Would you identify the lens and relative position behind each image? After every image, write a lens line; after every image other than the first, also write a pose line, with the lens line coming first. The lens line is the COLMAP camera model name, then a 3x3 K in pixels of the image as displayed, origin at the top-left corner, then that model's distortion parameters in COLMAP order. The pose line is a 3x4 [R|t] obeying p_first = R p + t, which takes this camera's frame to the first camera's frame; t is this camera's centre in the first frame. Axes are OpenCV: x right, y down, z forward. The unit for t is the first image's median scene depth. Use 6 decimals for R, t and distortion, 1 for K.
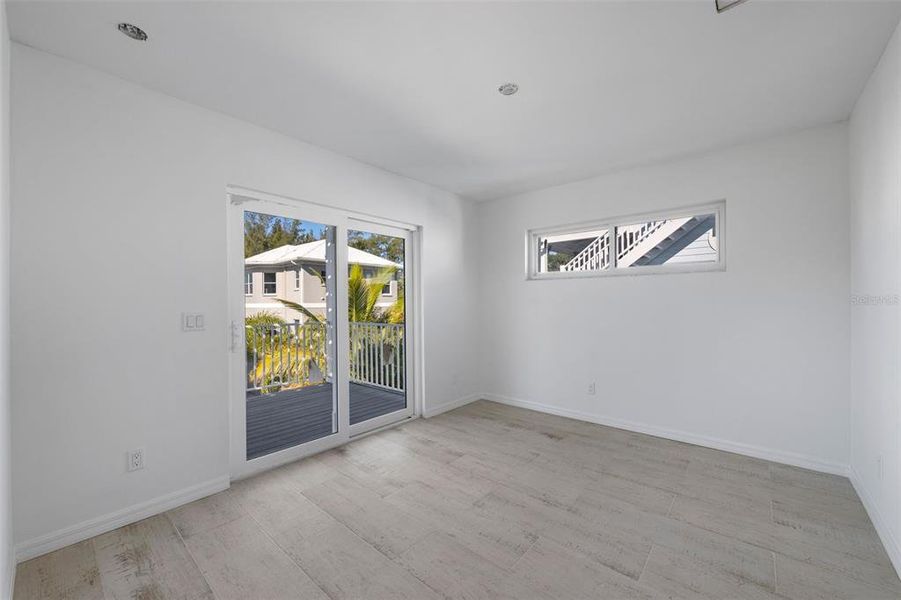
lens RADIAL K [[356.9, 0, 444.1], [0, 356.9, 301.2], [0, 0, 1]] dist [-0.002823, -0.001160]
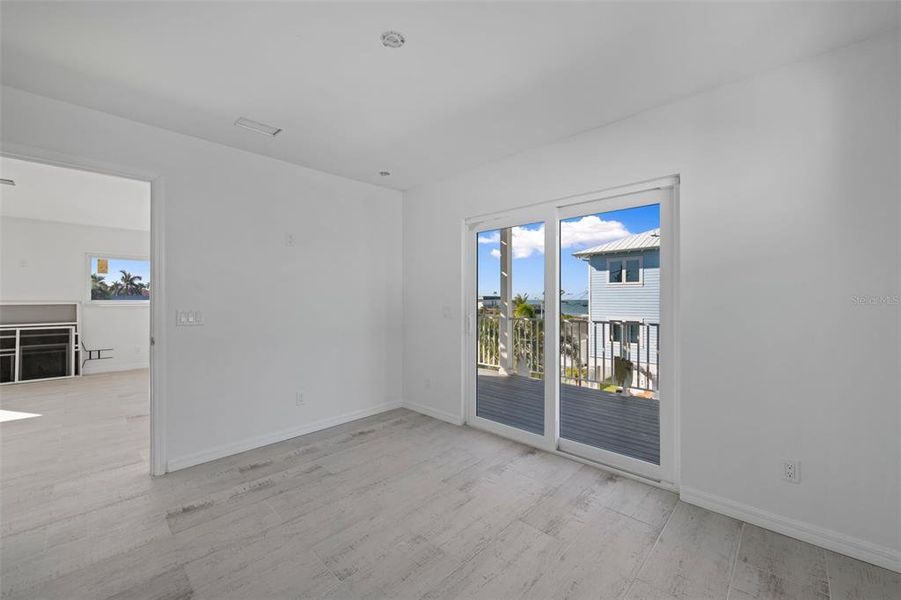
lens RADIAL K [[356.9, 0, 454.6], [0, 356.9, 299.7], [0, 0, 1]] dist [-0.002823, -0.001160]
pose [[-0.036519, 0.007292, -0.999306, 0.704039], [0.000298, 0.999973, 0.007286, -0.007263], [0.999333, -0.000032, -0.036520, 0.836067]]
